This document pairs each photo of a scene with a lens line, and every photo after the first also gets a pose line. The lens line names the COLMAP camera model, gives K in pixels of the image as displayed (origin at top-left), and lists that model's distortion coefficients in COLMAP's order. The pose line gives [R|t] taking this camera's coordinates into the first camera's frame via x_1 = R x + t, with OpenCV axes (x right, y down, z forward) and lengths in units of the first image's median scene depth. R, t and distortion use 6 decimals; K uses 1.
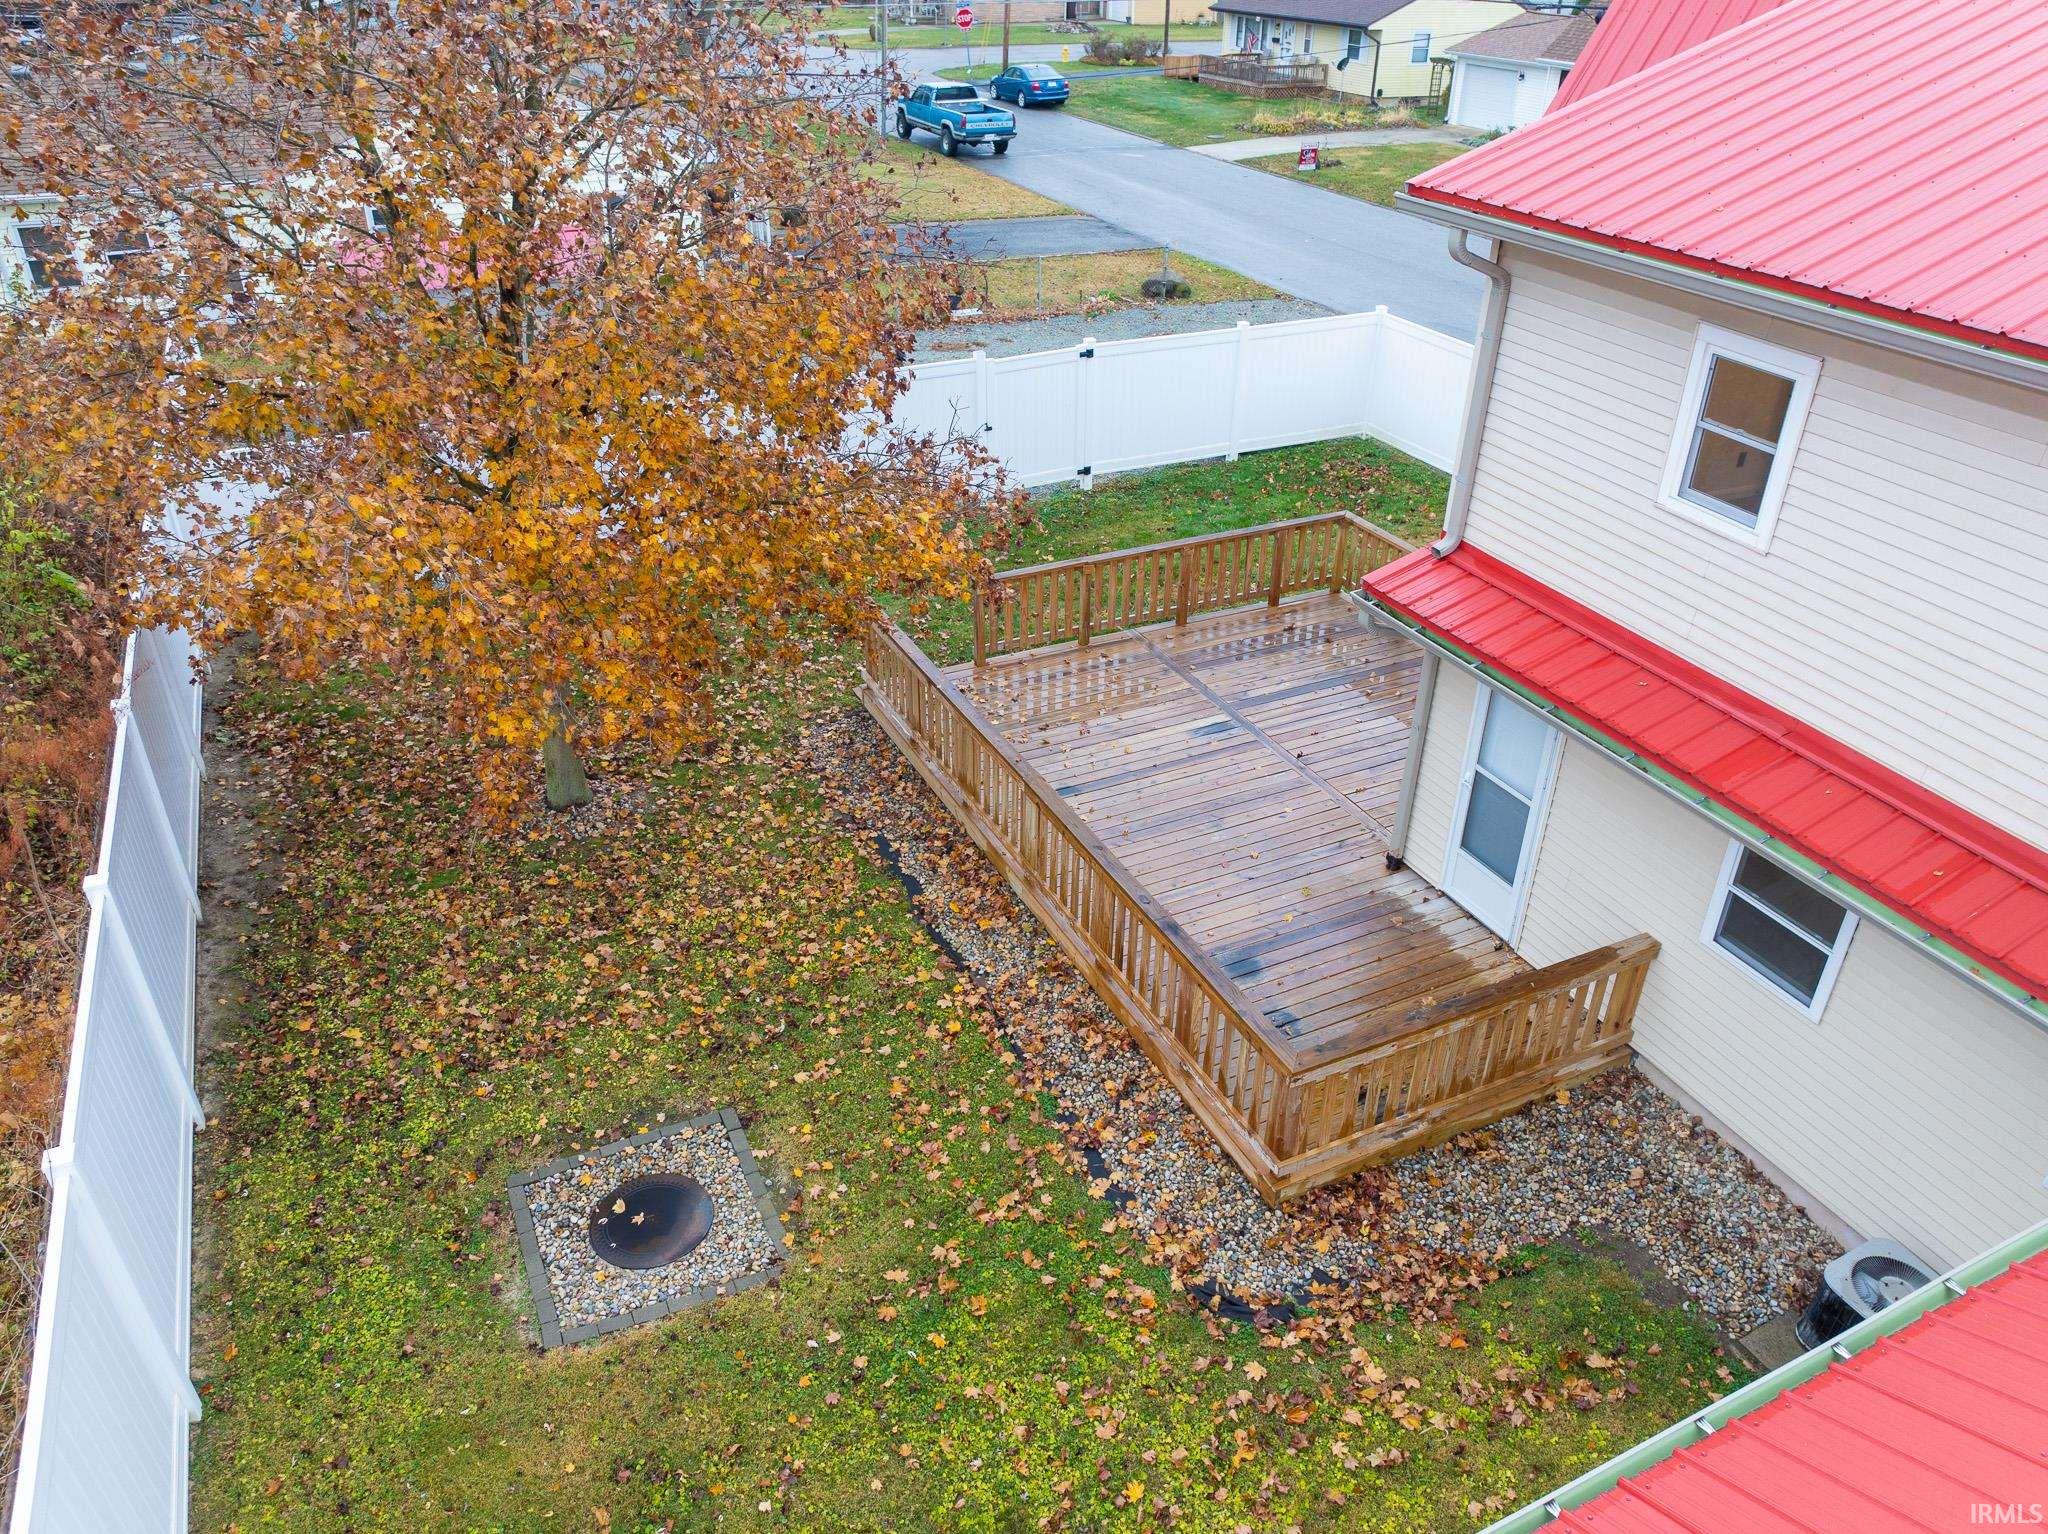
lens RADIAL K [[1447.2, 0, 1032.8], [0, 1447.2, 762.2], [0, 0, 1]] dist [-0.050516, 0.020746]
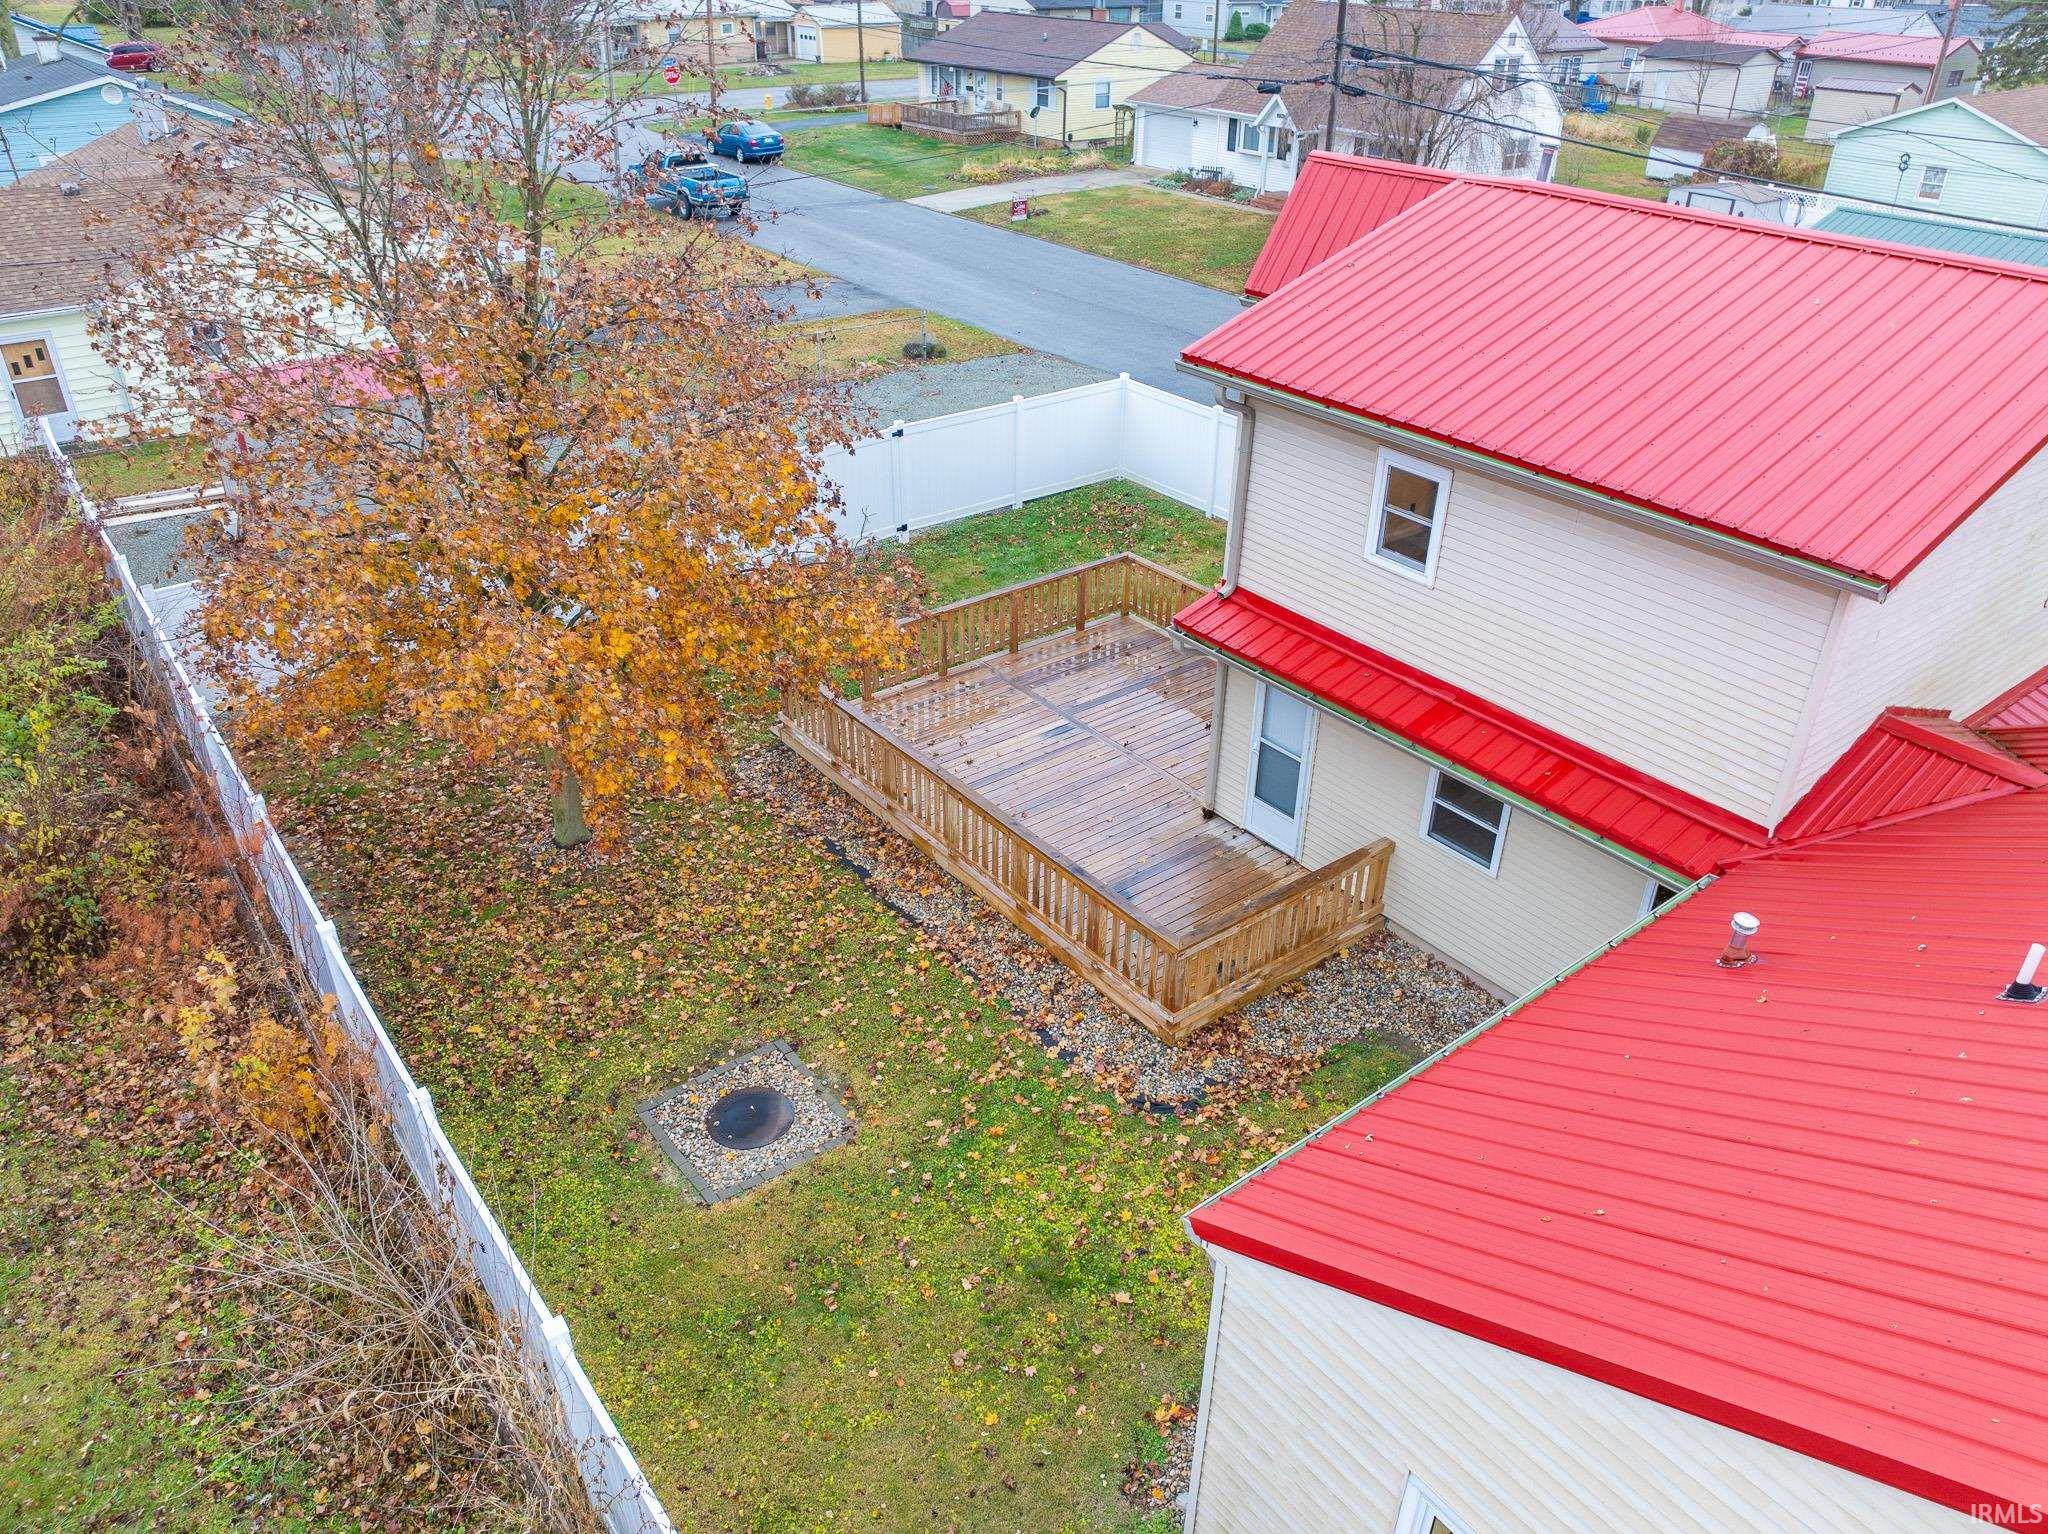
lens RADIAL K [[1447.2, 0, 1028.2], [0, 1447.2, 762.6], [0, 0, 1]] dist [-0.050516, 0.020746]
pose [[0.978504, -0.107289, 0.176120, -0.198463], [0.107629, 0.994162, 0.007651, -0.010578], [-0.175912, 0.011469, 0.984339, -0.427445]]
